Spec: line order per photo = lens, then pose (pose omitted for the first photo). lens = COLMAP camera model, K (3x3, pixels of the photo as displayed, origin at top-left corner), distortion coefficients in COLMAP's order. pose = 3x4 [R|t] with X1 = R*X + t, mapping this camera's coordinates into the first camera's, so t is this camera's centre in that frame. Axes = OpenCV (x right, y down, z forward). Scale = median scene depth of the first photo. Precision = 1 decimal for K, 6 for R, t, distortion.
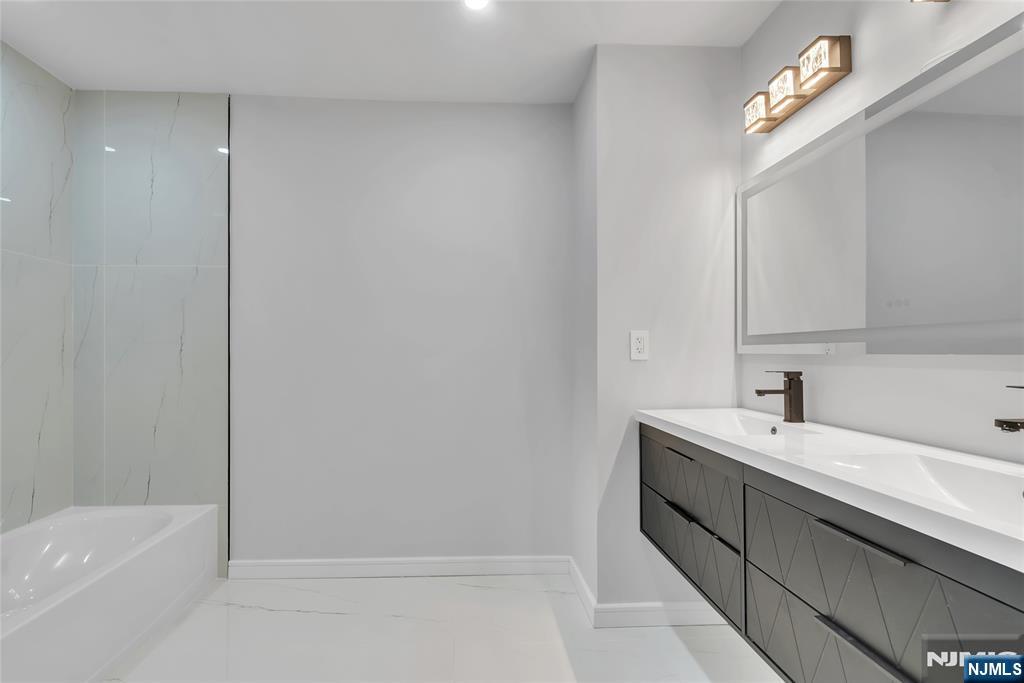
lens RADIAL K [[466.6, 0, 508.7], [0, 466.6, 345.8], [0, 0, 1]] dist [-0.002754, 0.000901]
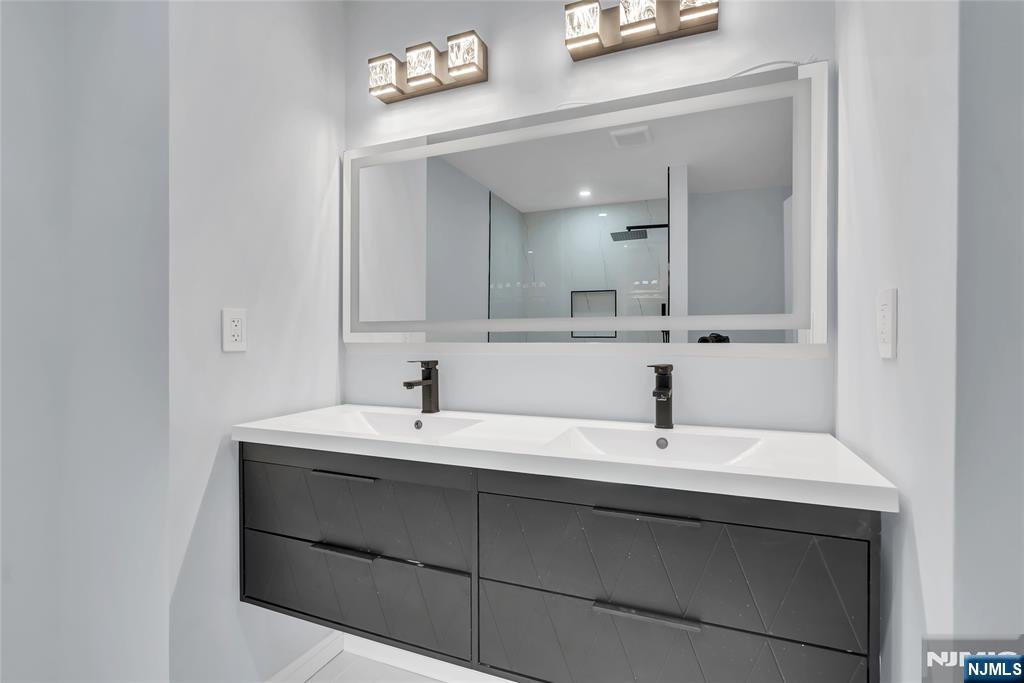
lens RADIAL K [[466.6, 0, 512.8], [0, 466.6, 340.4], [0, 0, 1]] dist [-0.002754, 0.000901]
pose [[0.456057, 0.004084, 0.889941, -0.176769], [-0.015083, 0.999881, 0.003140, 0.007249], [-0.889823, -0.014855, 0.456065, 0.402672]]
